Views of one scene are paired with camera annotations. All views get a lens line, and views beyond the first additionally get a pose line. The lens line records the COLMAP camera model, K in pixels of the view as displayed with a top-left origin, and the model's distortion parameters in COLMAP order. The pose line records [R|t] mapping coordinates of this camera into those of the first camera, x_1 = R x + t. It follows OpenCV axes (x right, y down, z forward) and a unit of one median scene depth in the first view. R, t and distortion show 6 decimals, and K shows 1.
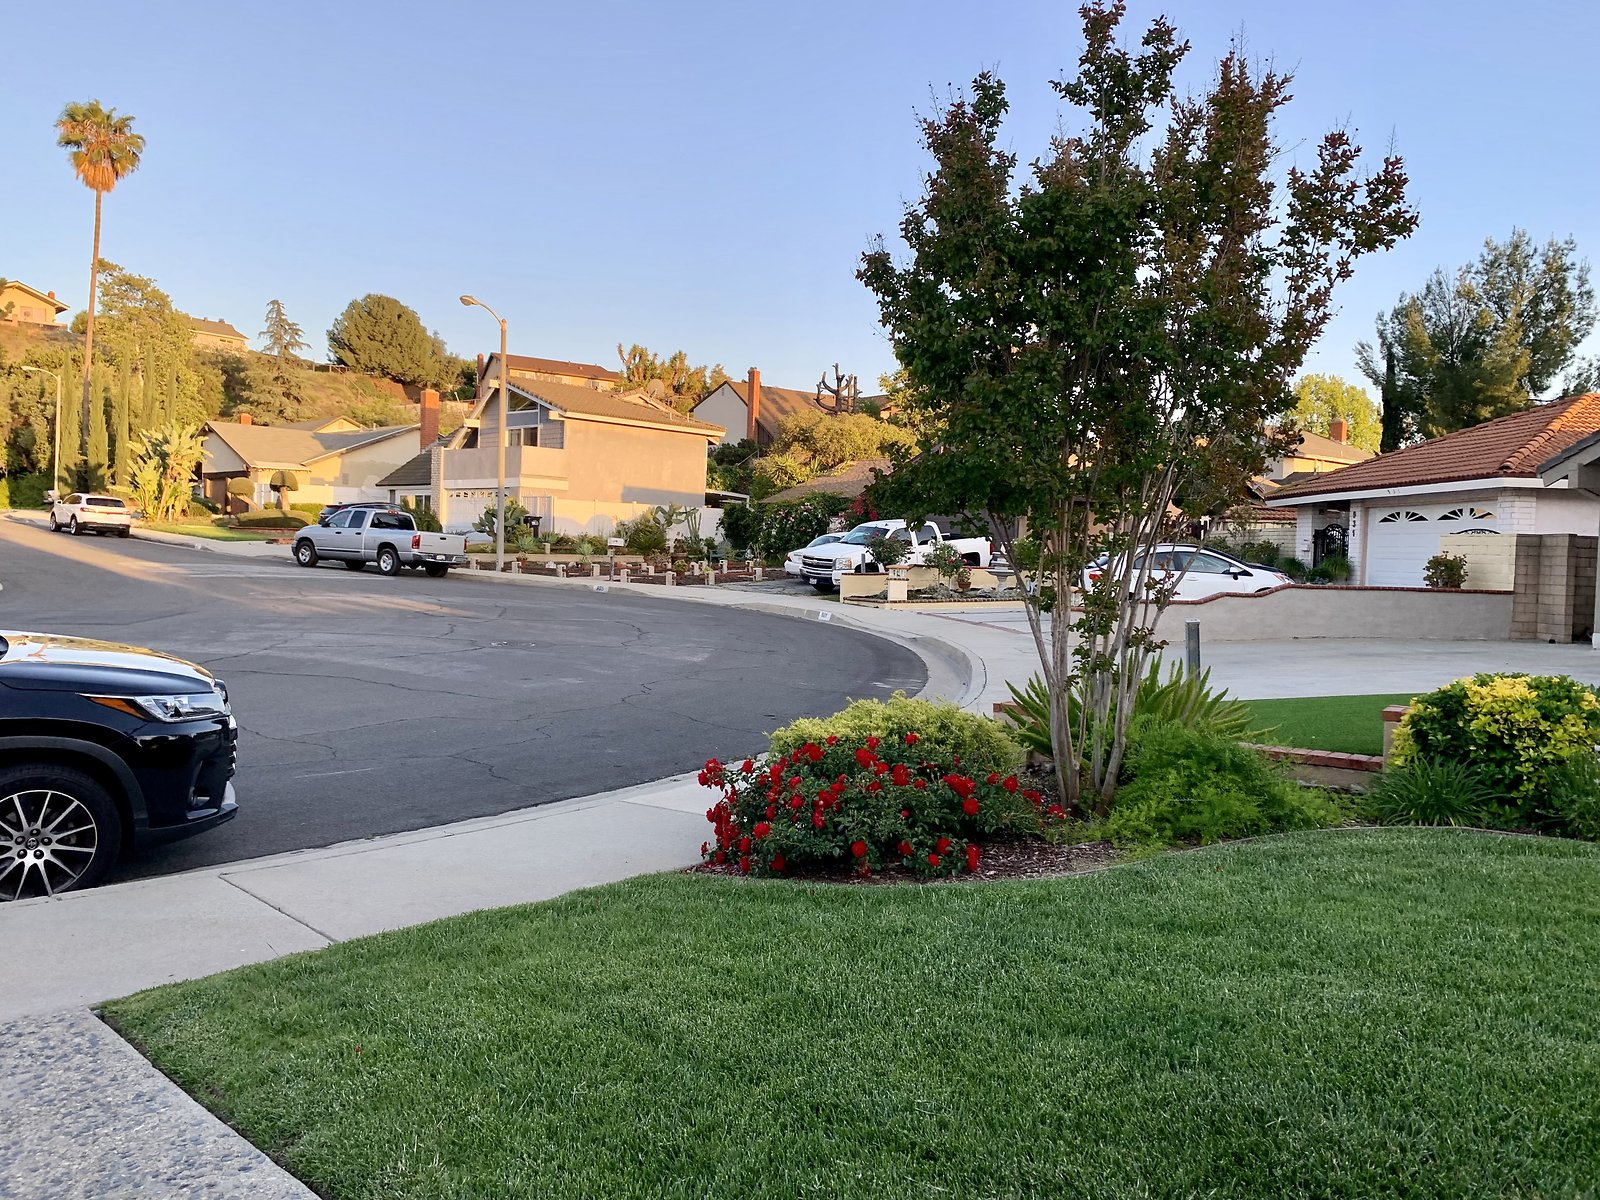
lens RADIAL K [[1222.7, 0, 798.0], [0, 1222.7, 577.0], [0, 0, 1]] dist [0.036043, -0.032963]
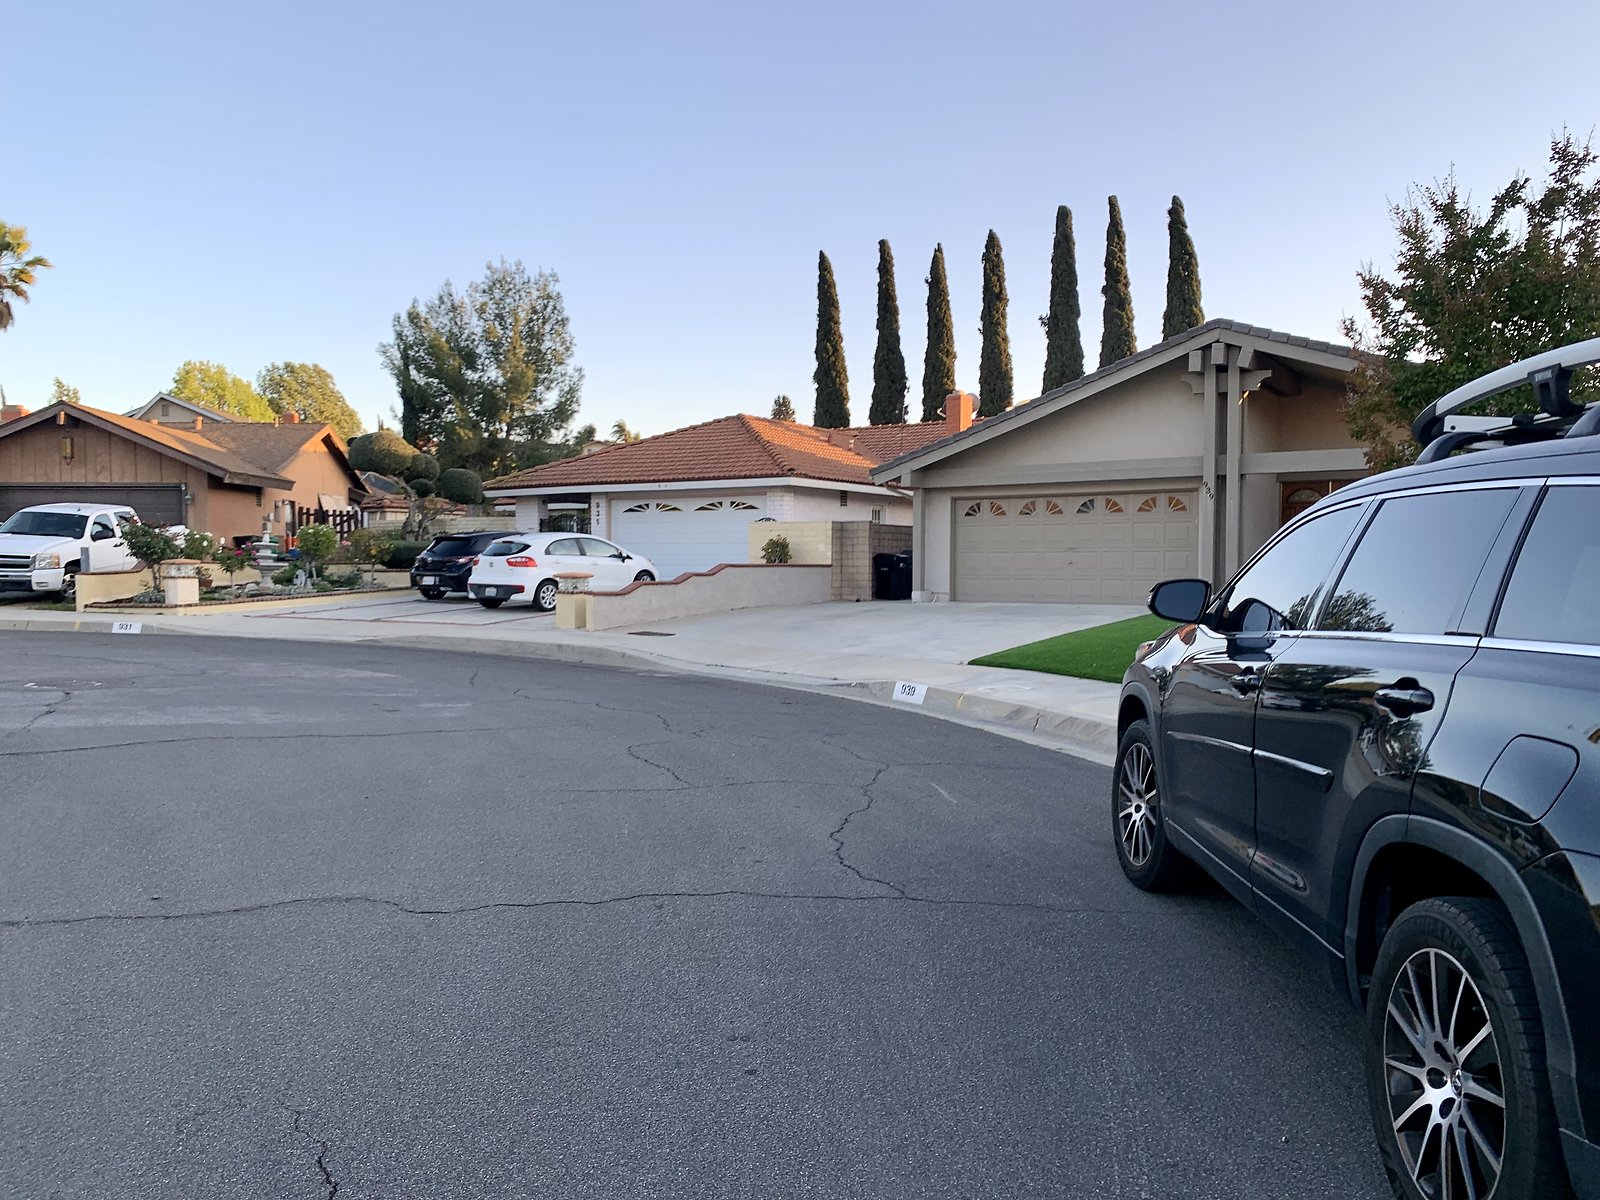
lens RADIAL K [[1222.7, 0, 810.4], [0, 1222.7, 626.3], [0, 0, 1]] dist [0.036043, -0.032963]
pose [[0.580008, -0.067359, 0.811821, -0.345436], [0.032871, 0.997699, 0.059298, -0.000459], [-0.813947, -0.007708, 0.580888, 0.187197]]
